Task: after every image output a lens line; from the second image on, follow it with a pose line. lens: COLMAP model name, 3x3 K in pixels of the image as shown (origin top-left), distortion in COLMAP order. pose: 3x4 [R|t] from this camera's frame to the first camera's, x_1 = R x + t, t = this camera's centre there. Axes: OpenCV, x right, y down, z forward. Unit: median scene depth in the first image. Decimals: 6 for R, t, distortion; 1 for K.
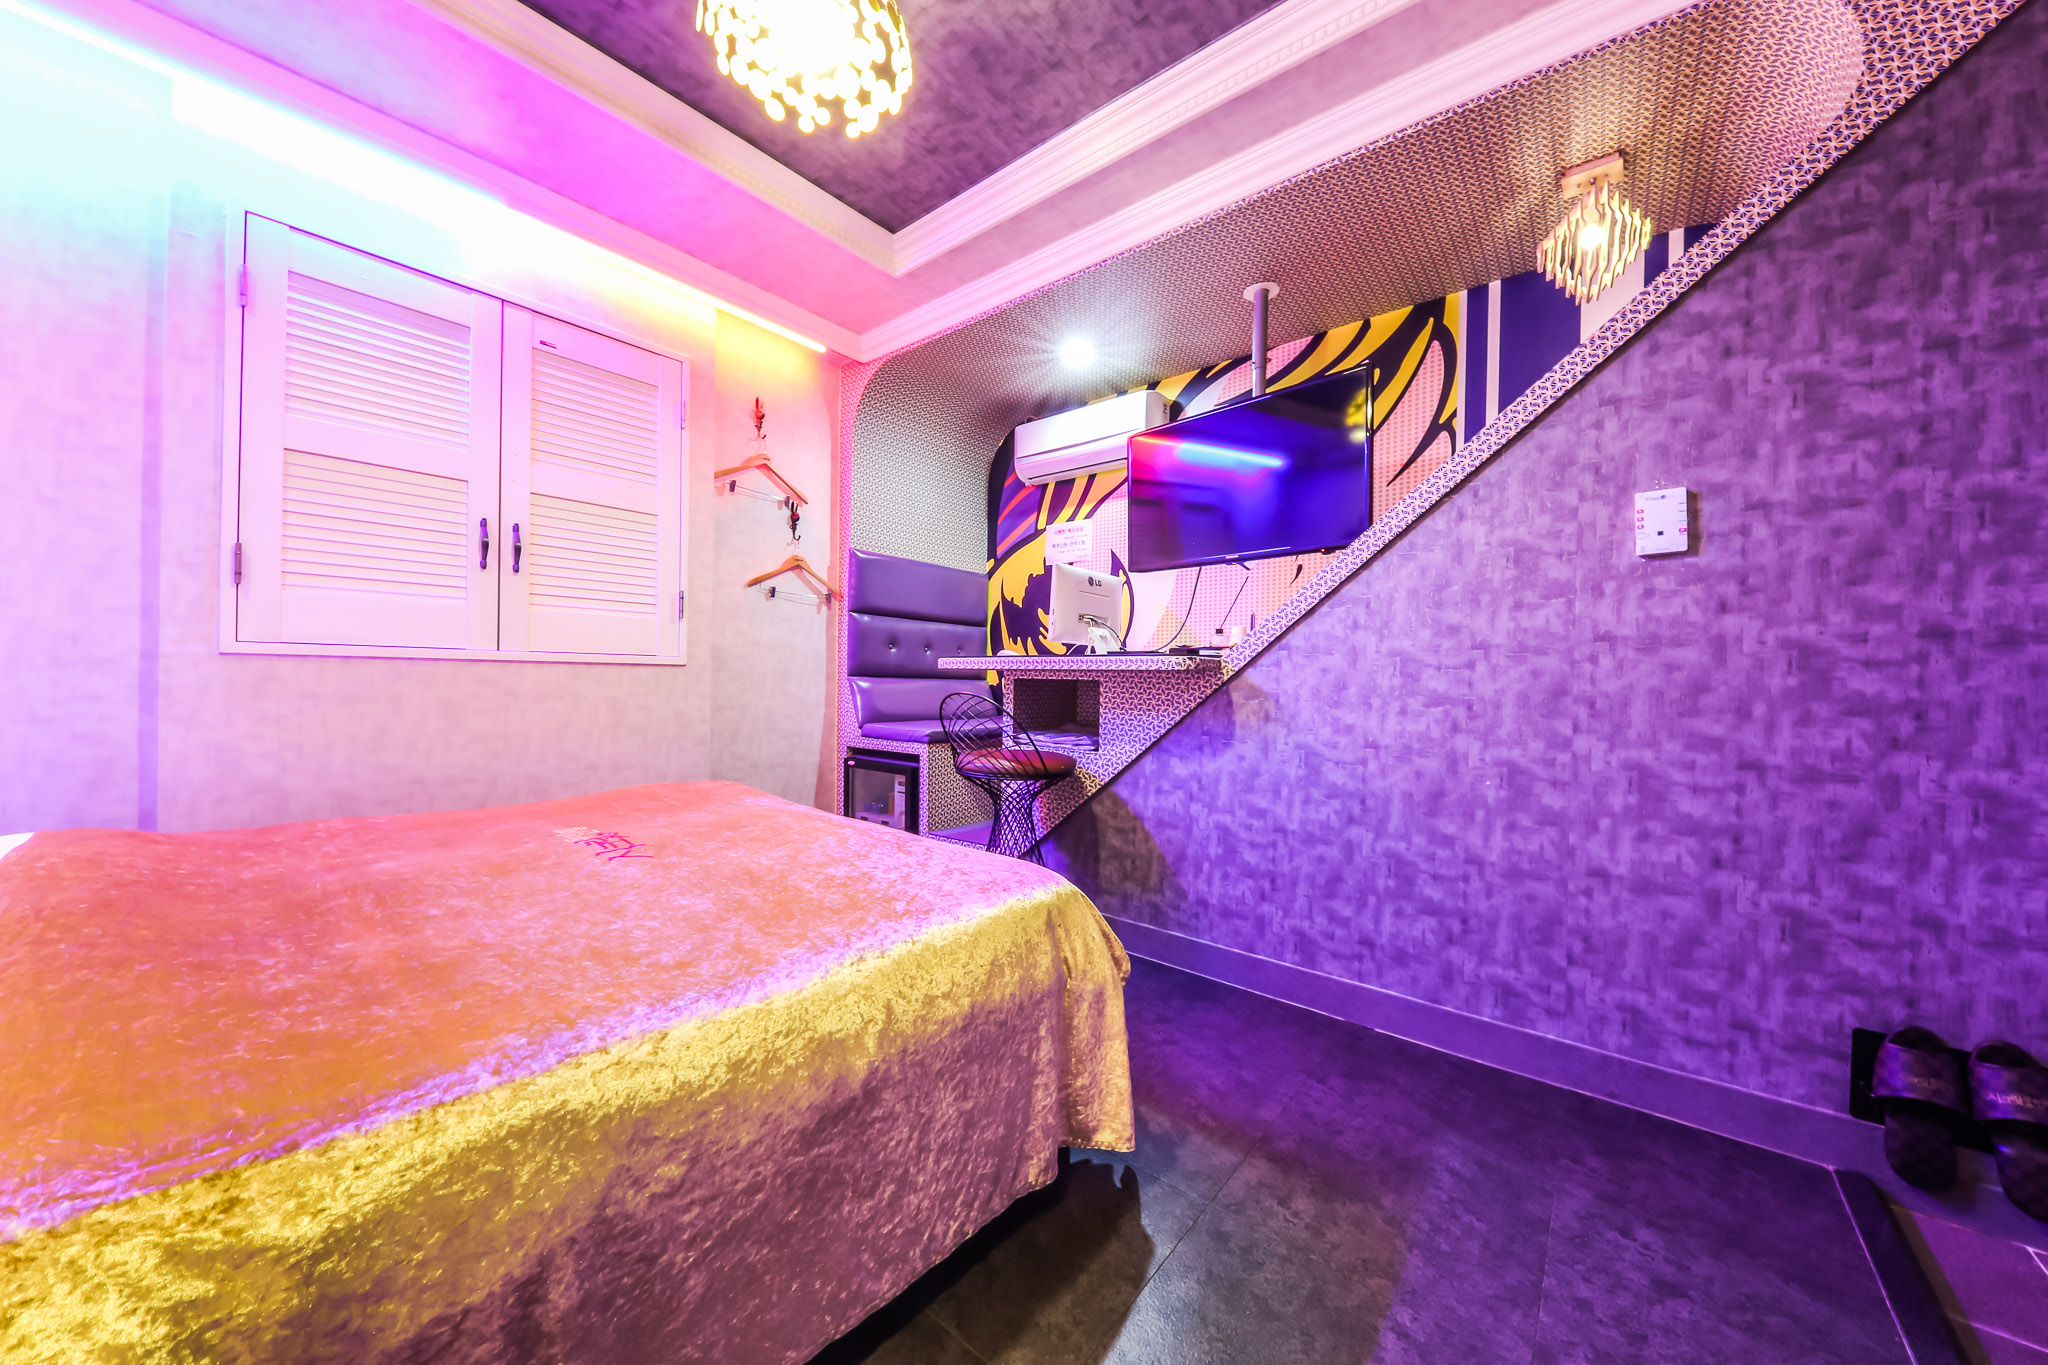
lens RADIAL K [[700.9, 0, 1029.9], [0, 700.9, 682.3], [0, 0, 1]] dist [-0.003459, -0.000464]
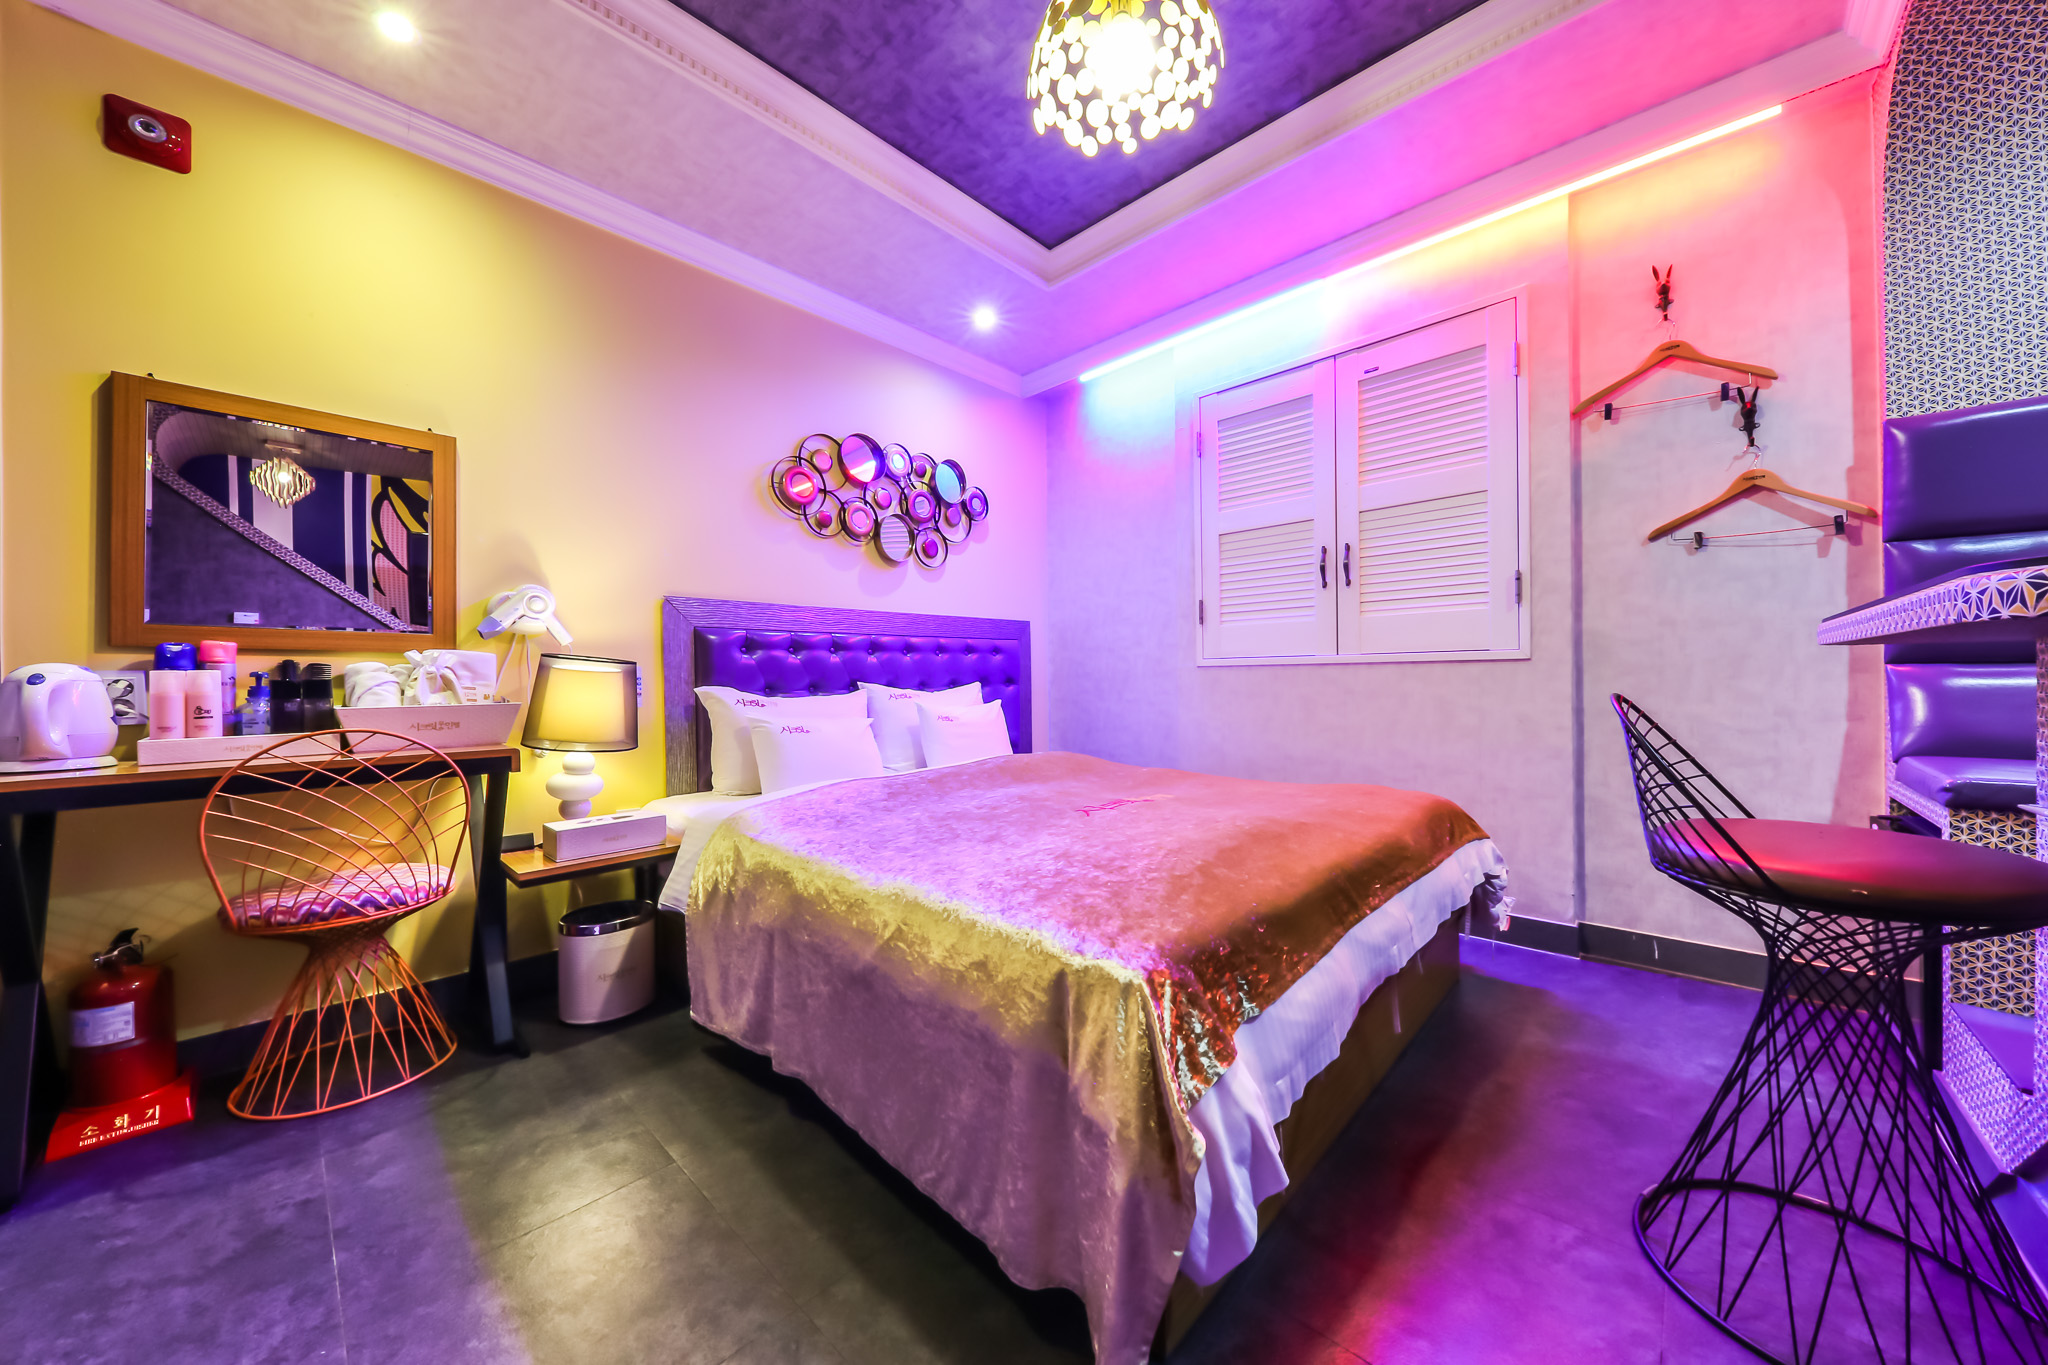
lens RADIAL K [[700.9, 0, 1020.2], [0, 700.9, 681.4], [0, 0, 1]] dist [-0.003459, -0.000464]
pose [[-0.065656, -0.013271, -0.997754, 0.368371], [0.009092, 0.999862, -0.013898, 0.007997], [0.997801, -0.009984, -0.065526, 0.456668]]
